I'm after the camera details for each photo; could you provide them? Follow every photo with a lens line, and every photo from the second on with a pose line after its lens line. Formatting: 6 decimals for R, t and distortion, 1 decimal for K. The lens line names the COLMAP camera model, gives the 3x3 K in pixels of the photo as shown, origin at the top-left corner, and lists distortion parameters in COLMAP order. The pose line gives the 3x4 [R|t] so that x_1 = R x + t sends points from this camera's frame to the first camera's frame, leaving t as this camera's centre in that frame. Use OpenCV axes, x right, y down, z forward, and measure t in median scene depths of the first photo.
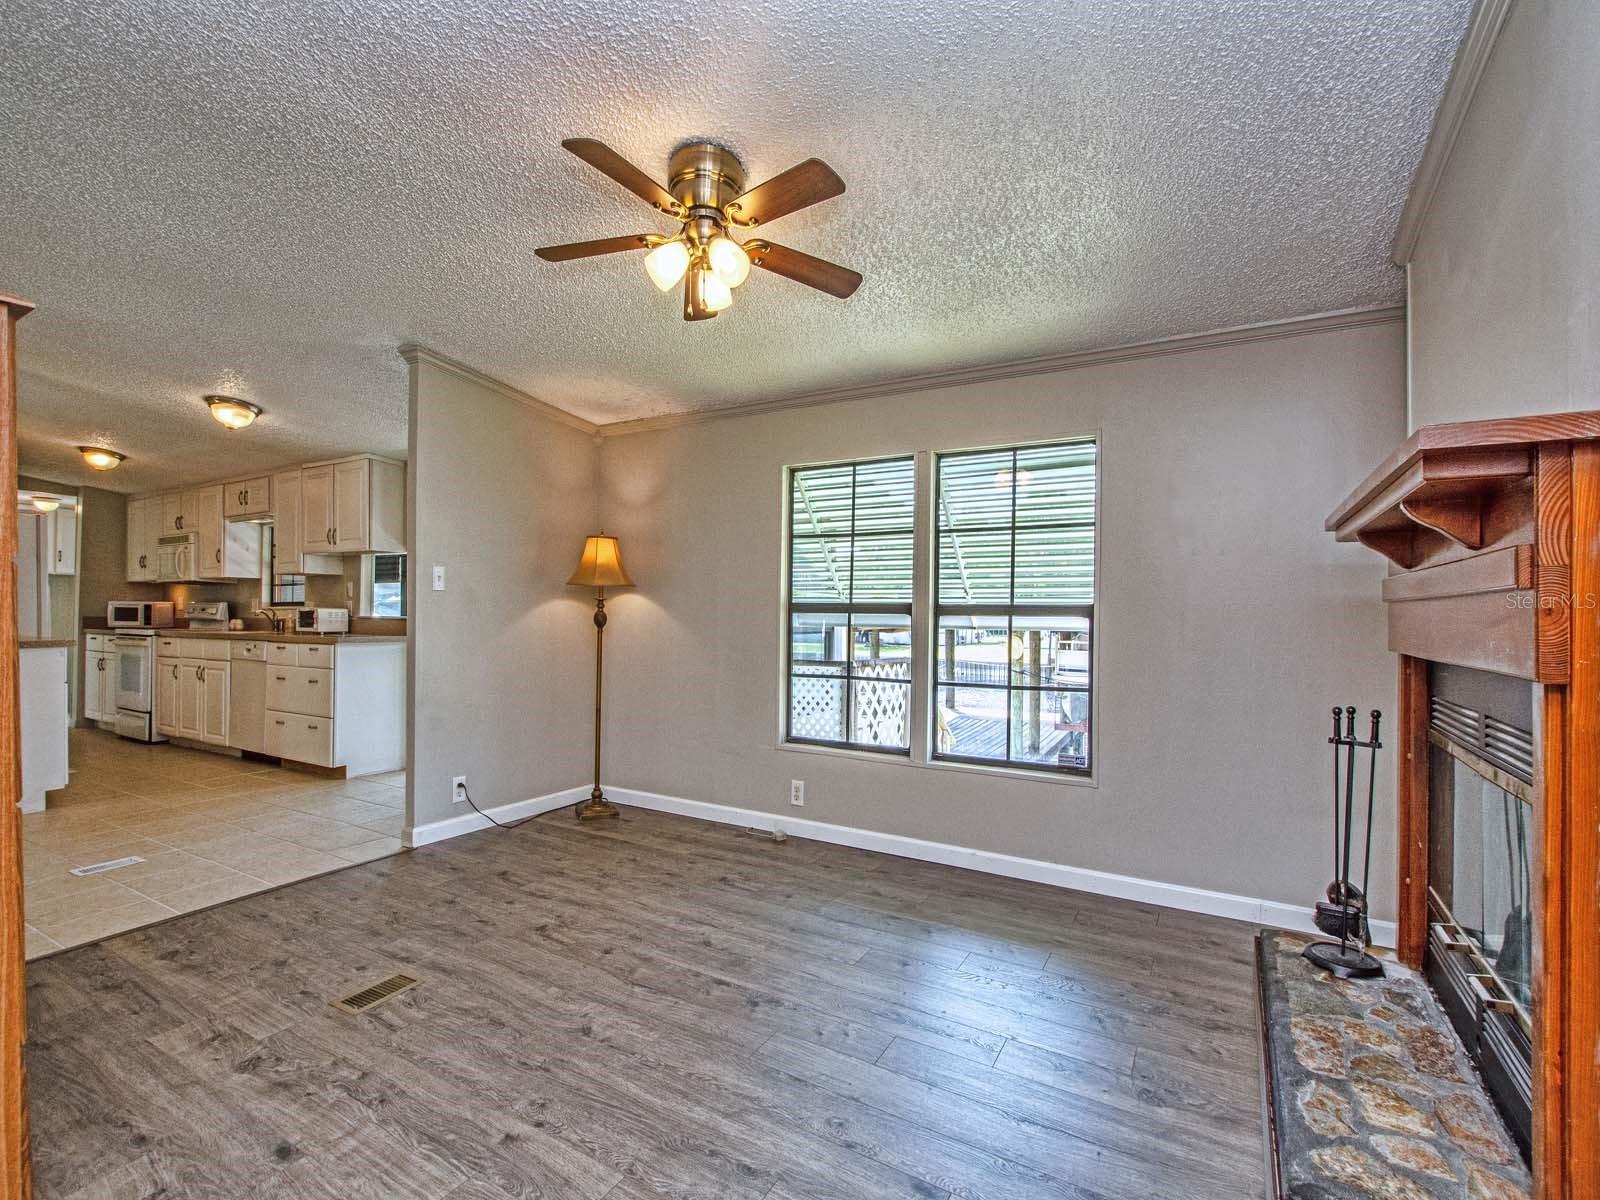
lens RADIAL K [[724.3, 0, 783.6], [0, 724.3, 604.4], [0, 0, 1]] dist [-0.010346, 0.002120]
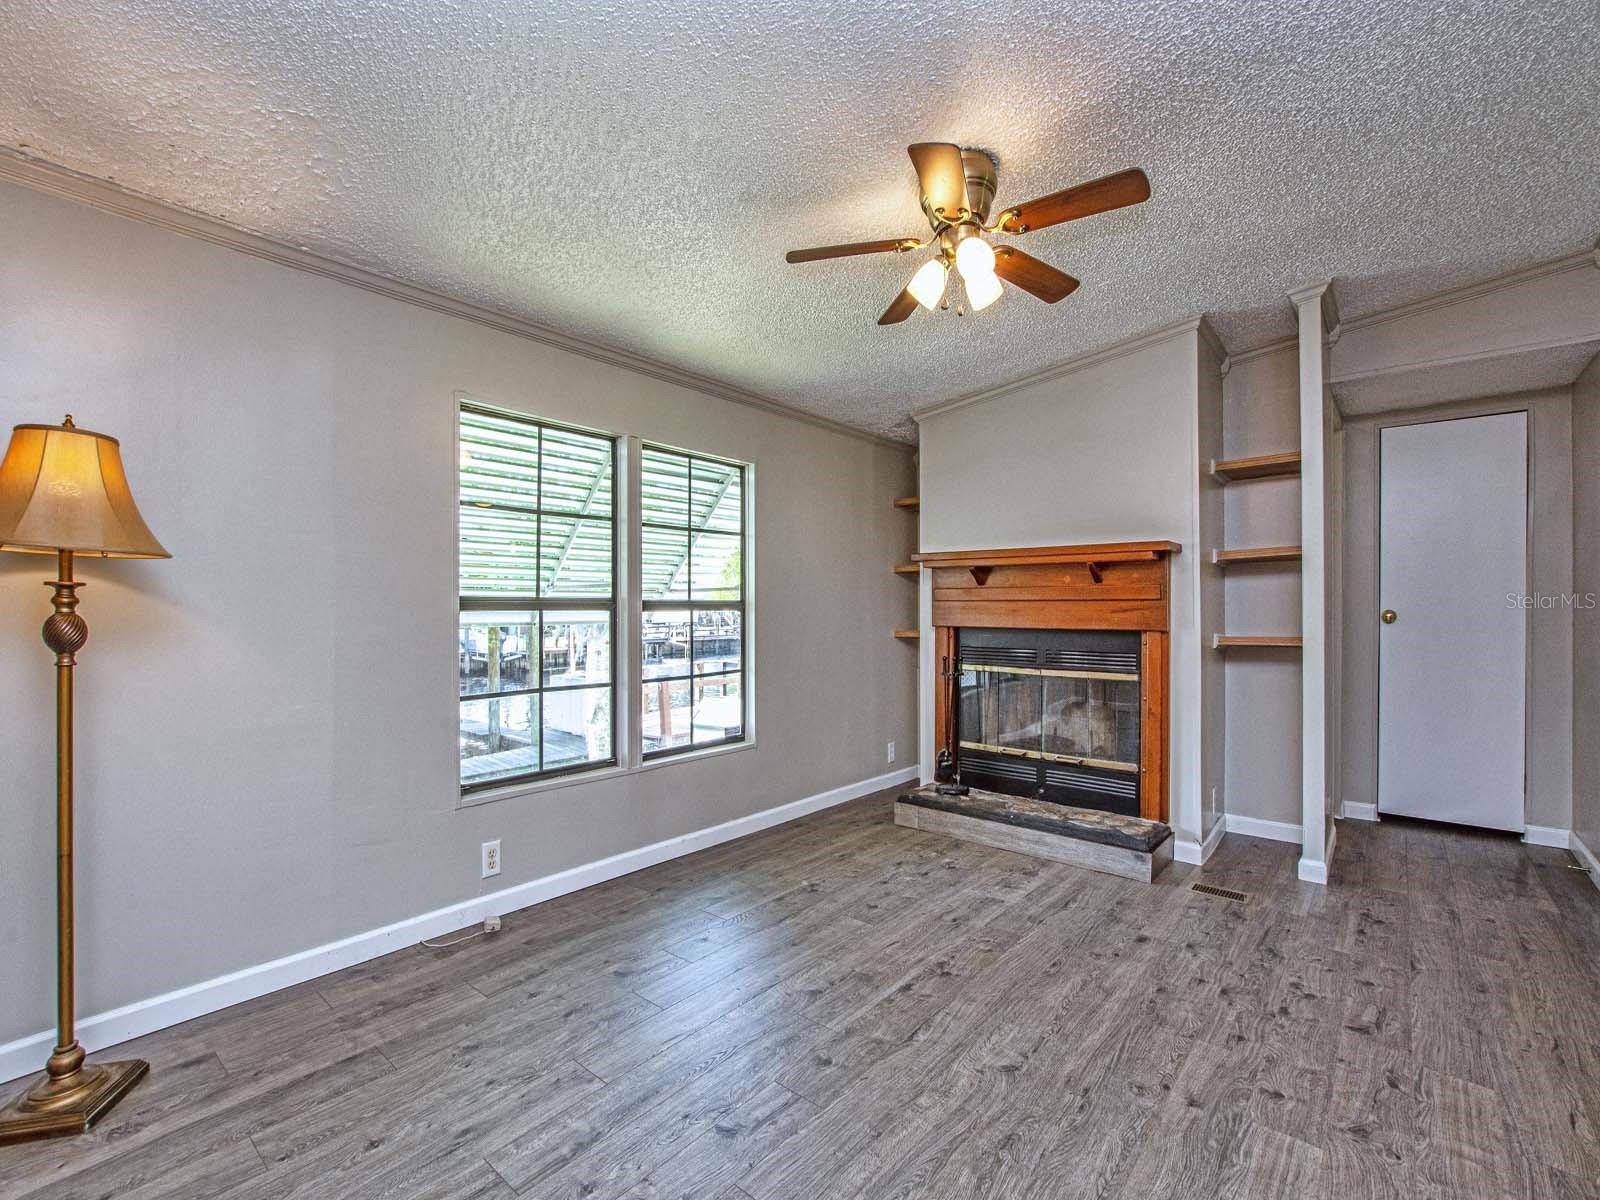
lens RADIAL K [[724.3, 0, 785.6], [0, 724.3, 606.2], [0, 0, 1]] dist [-0.010346, 0.002120]
pose [[0.181578, -0.008118, 0.983343, -0.703935], [-0.013813, 0.999846, 0.010805, -0.005040], [-0.983280, -0.015545, 0.181438, 0.643077]]
